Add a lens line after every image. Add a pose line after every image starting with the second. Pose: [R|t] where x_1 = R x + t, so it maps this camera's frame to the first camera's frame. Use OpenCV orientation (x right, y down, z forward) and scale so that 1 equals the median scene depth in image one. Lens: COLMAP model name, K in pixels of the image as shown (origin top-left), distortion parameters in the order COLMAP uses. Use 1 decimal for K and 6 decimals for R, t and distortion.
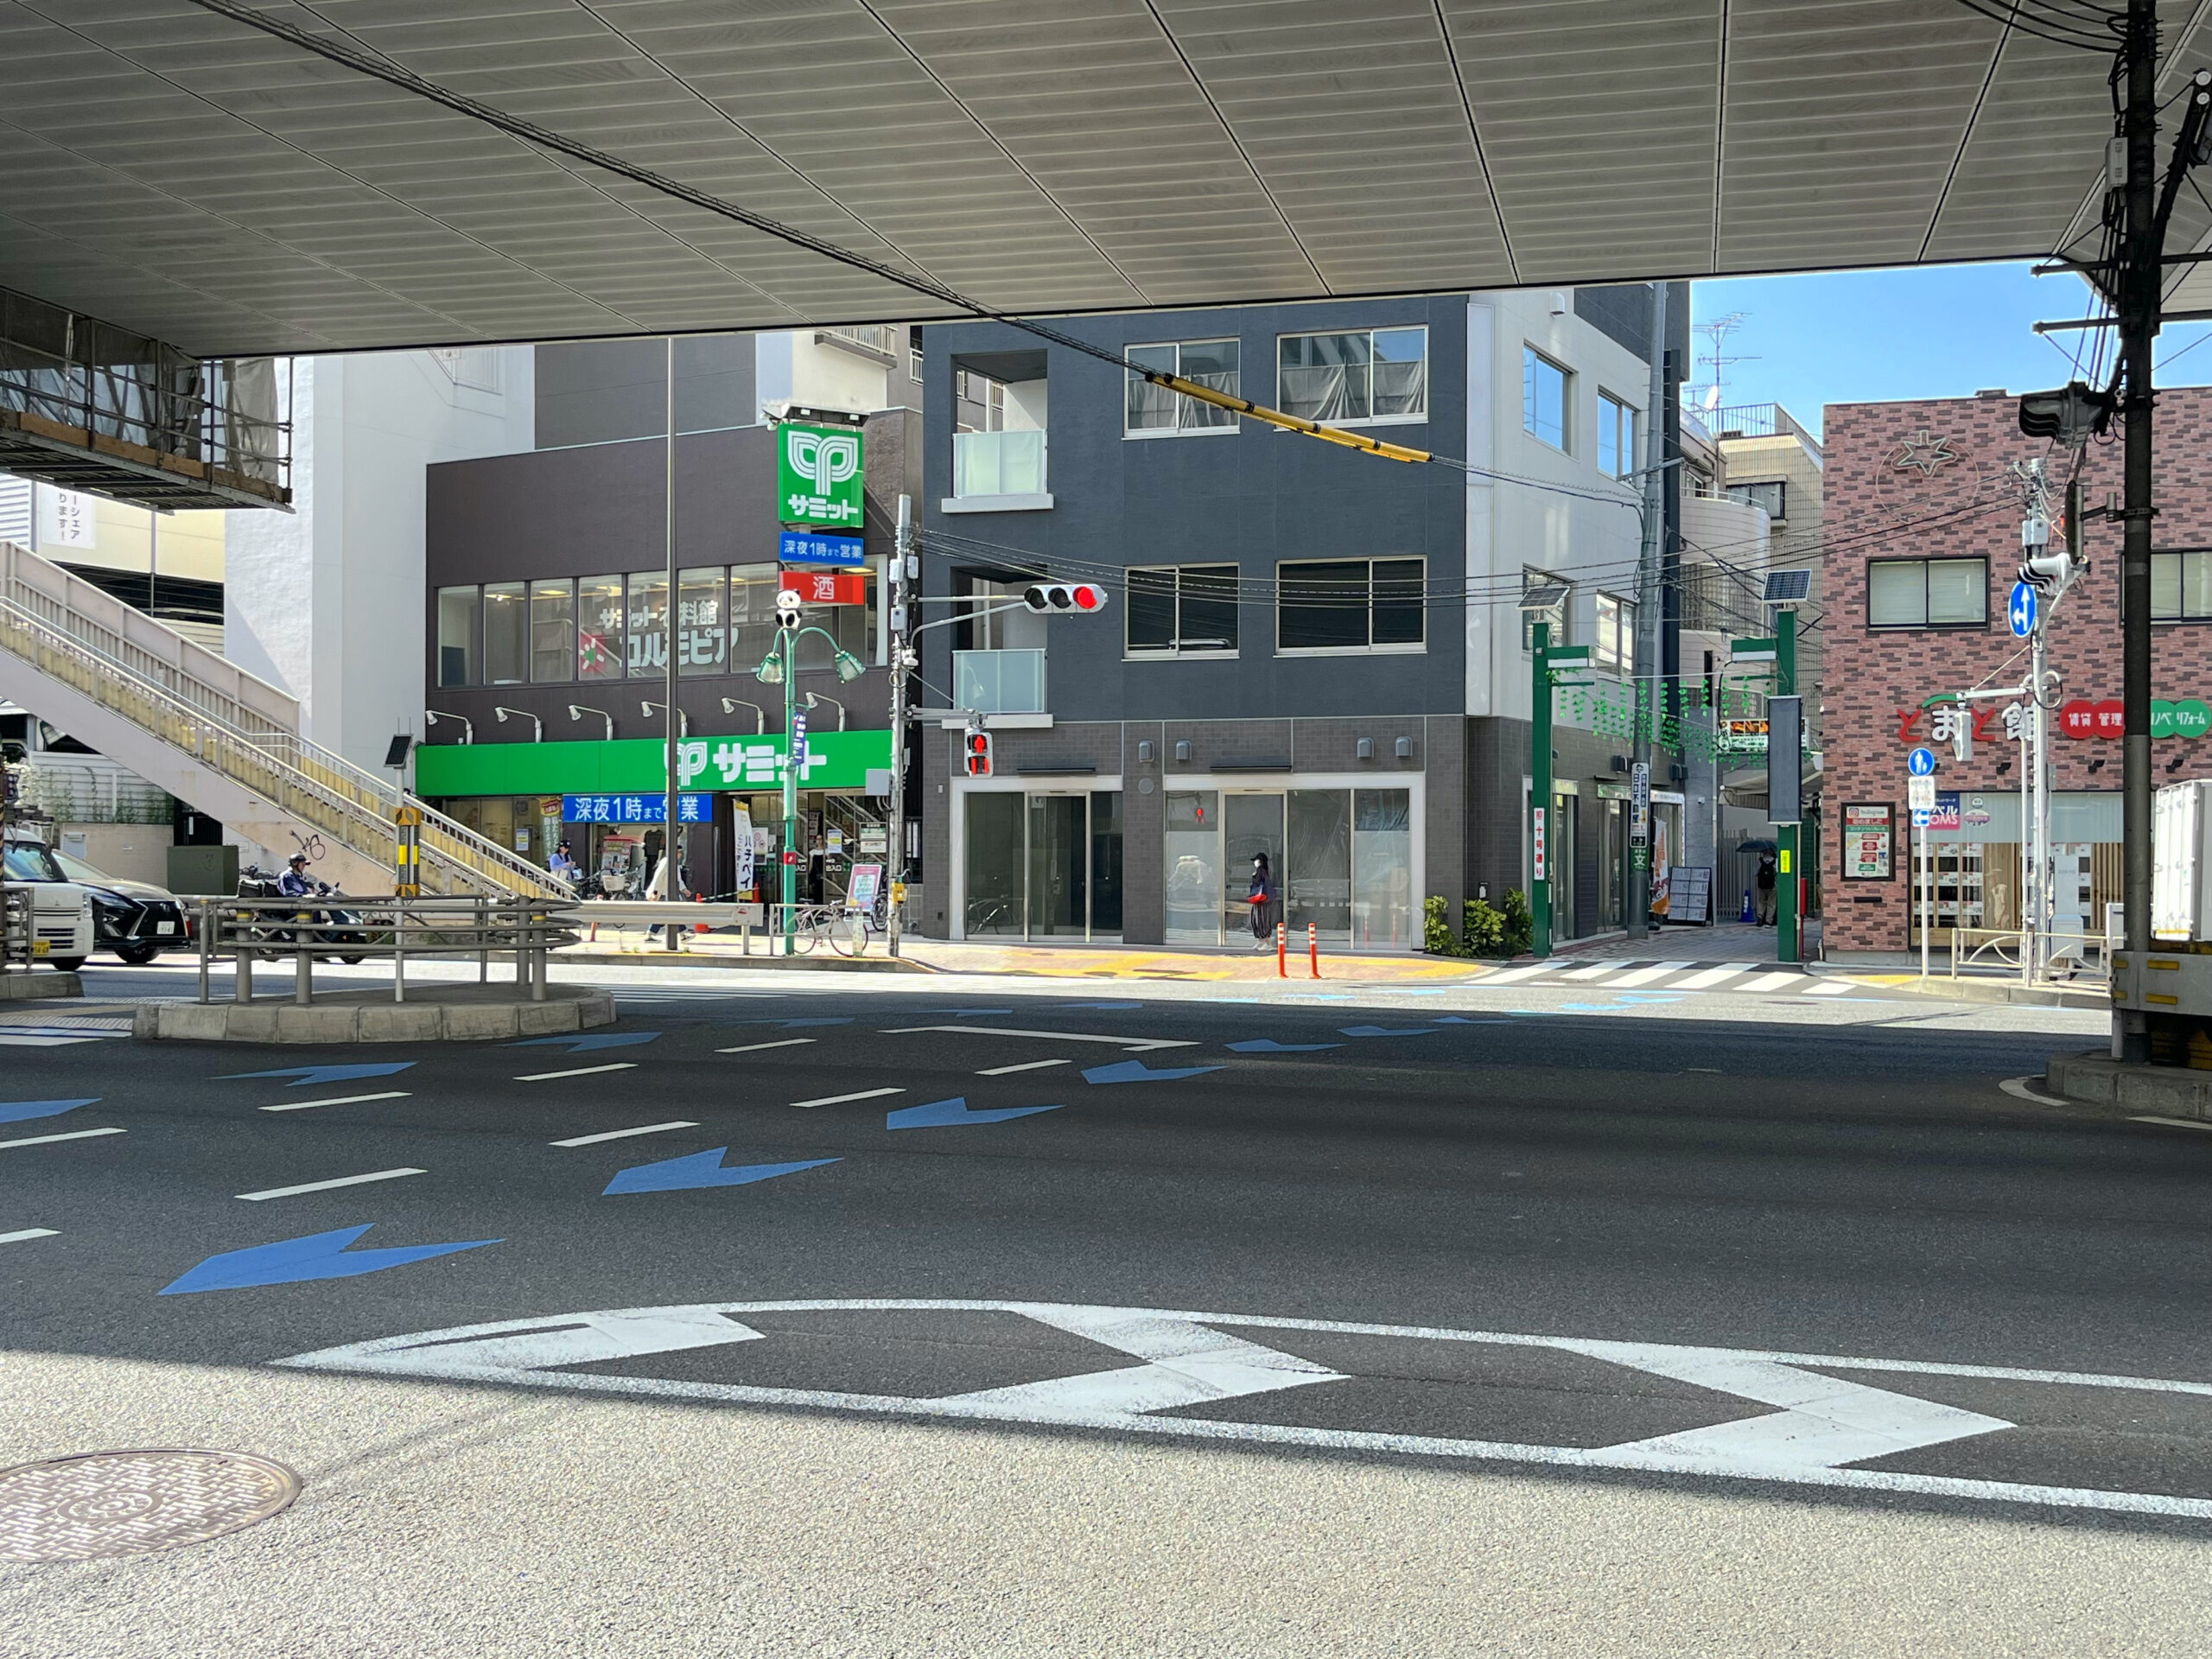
lens RADIAL K [[2212.8, 0, 1102.6], [0, 2212.8, 827.3], [0, 0, 1]] dist [0.065705, 0.000000]
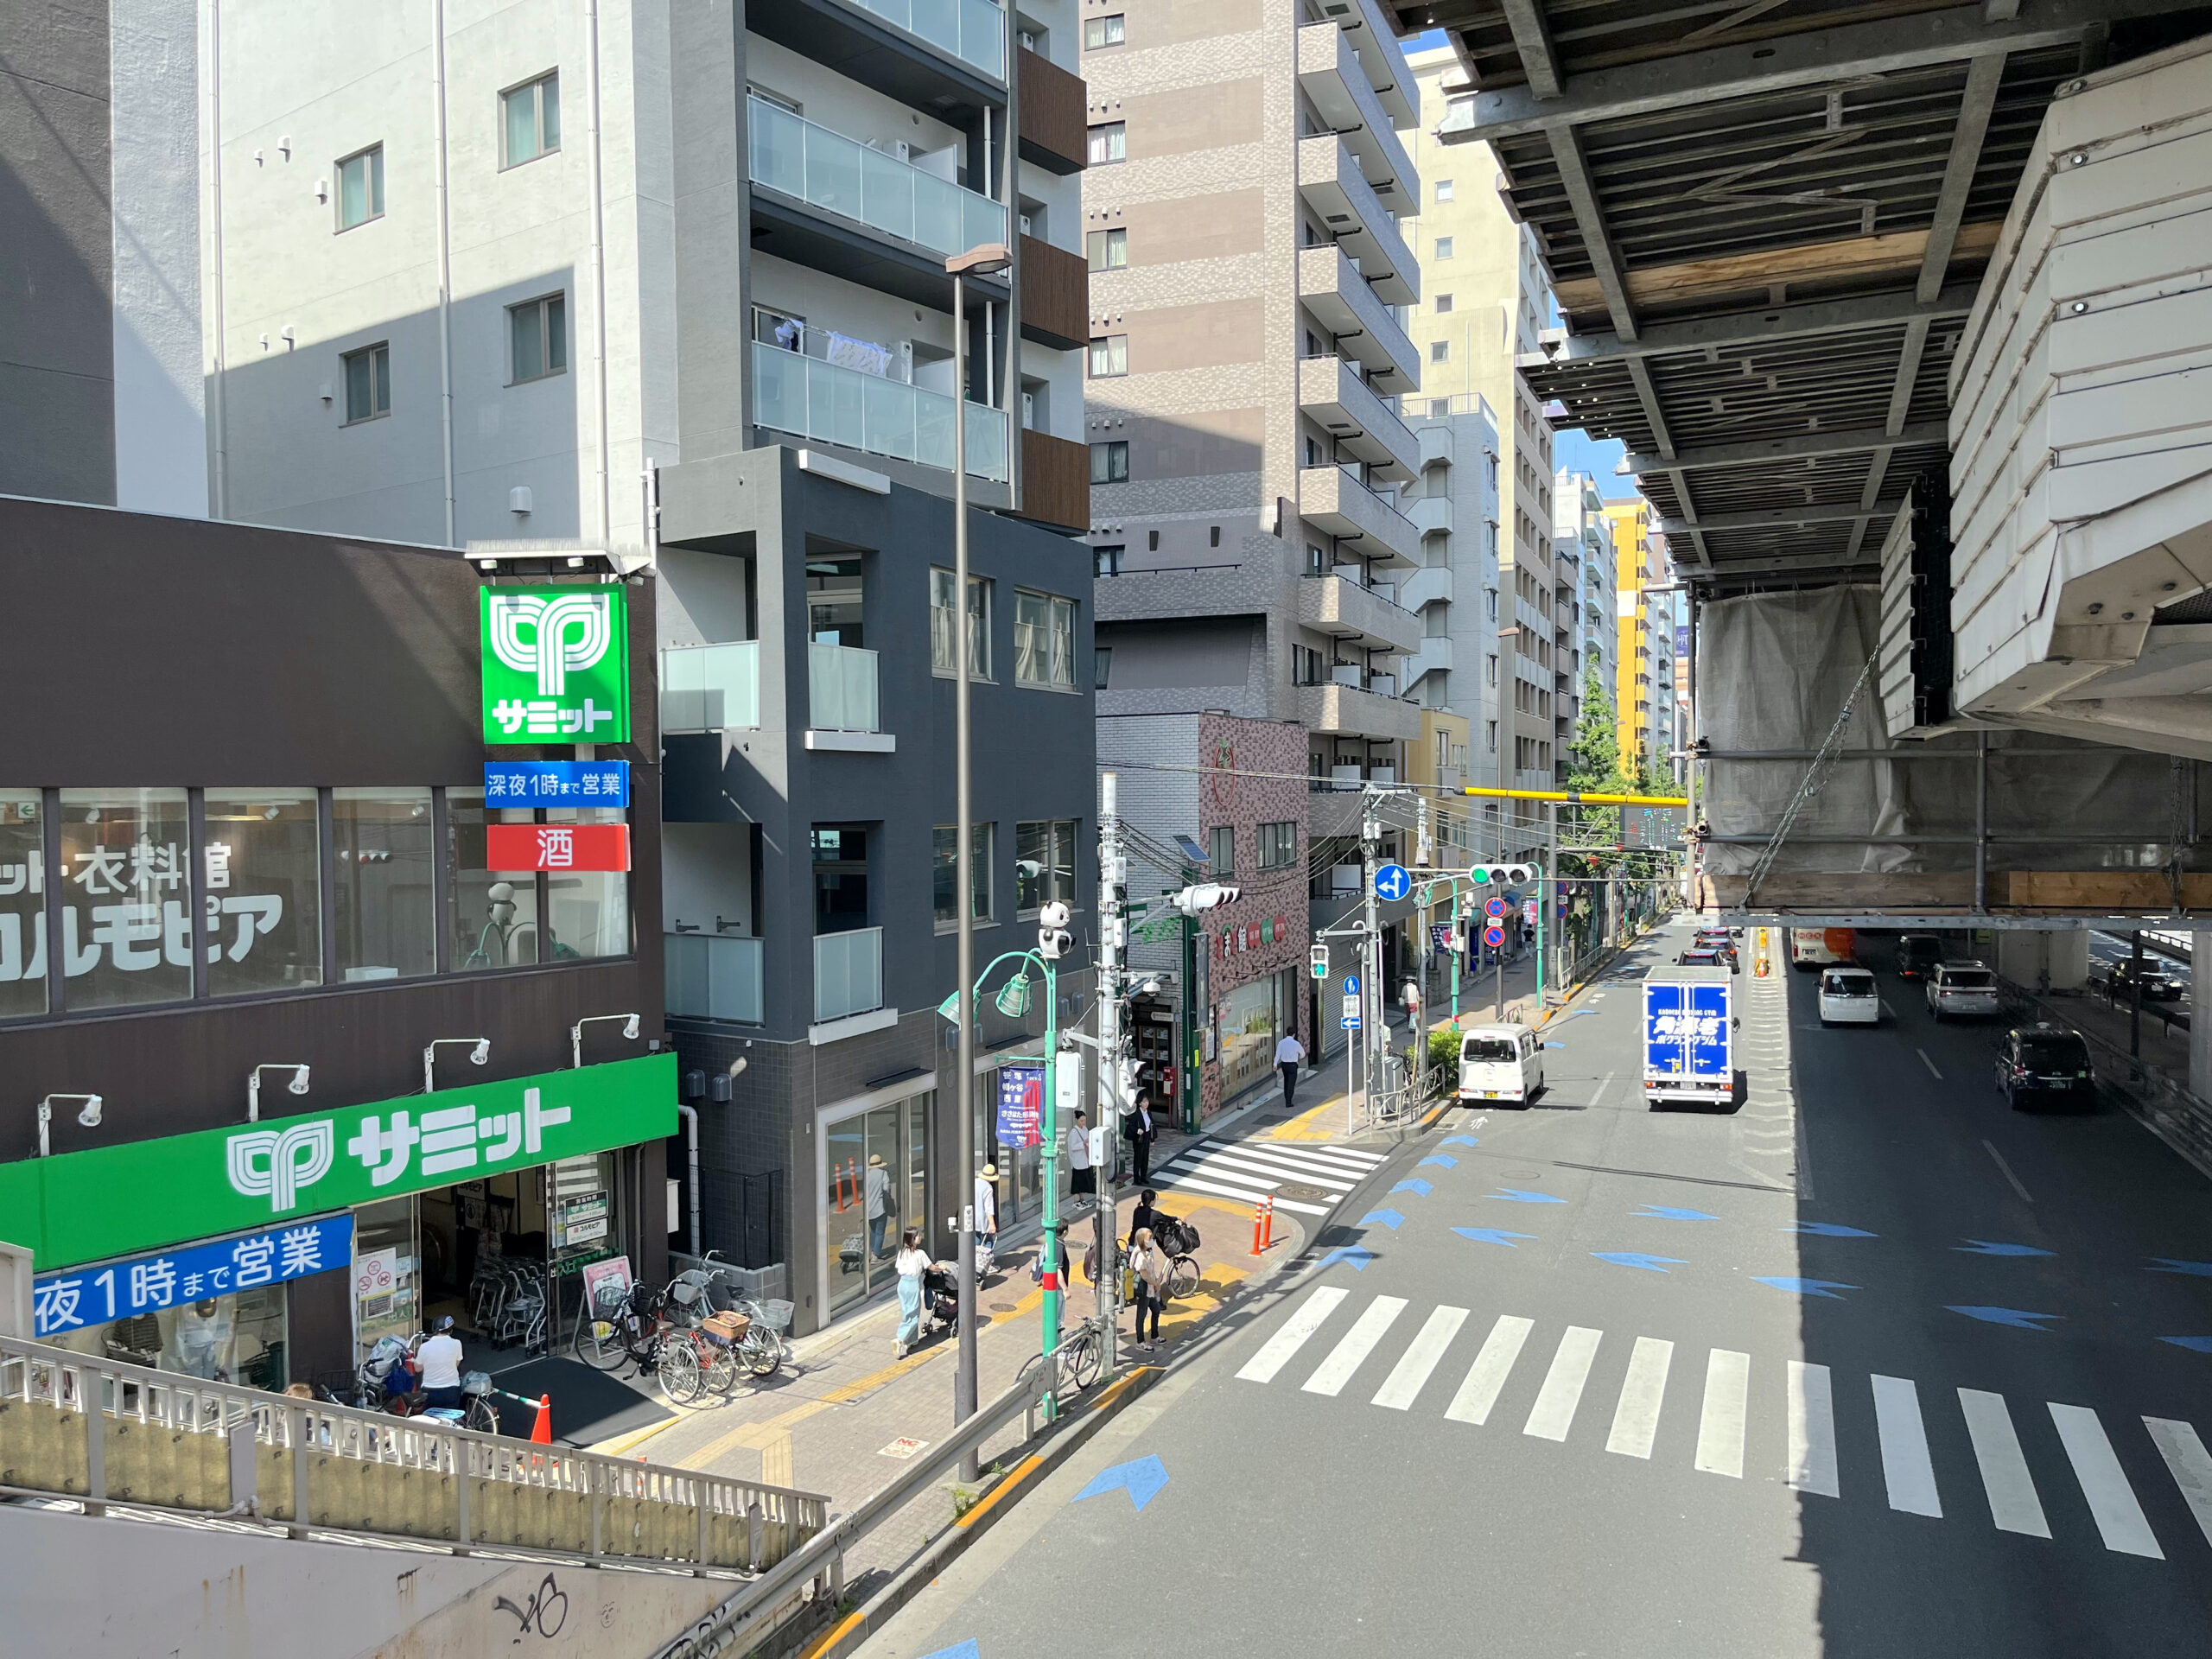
lens RADIAL K [[1671.5, 0, 1109.0], [0, 1671.5, 831.0], [0, 0, 1]] dist [0.021972, -0.014432]
pose [[0.133833, -0.026727, 0.990643, -0.583613], [-0.004863, 0.999607, 0.027625, -0.126691], [-0.990992, -0.008515, 0.133650, 0.800794]]
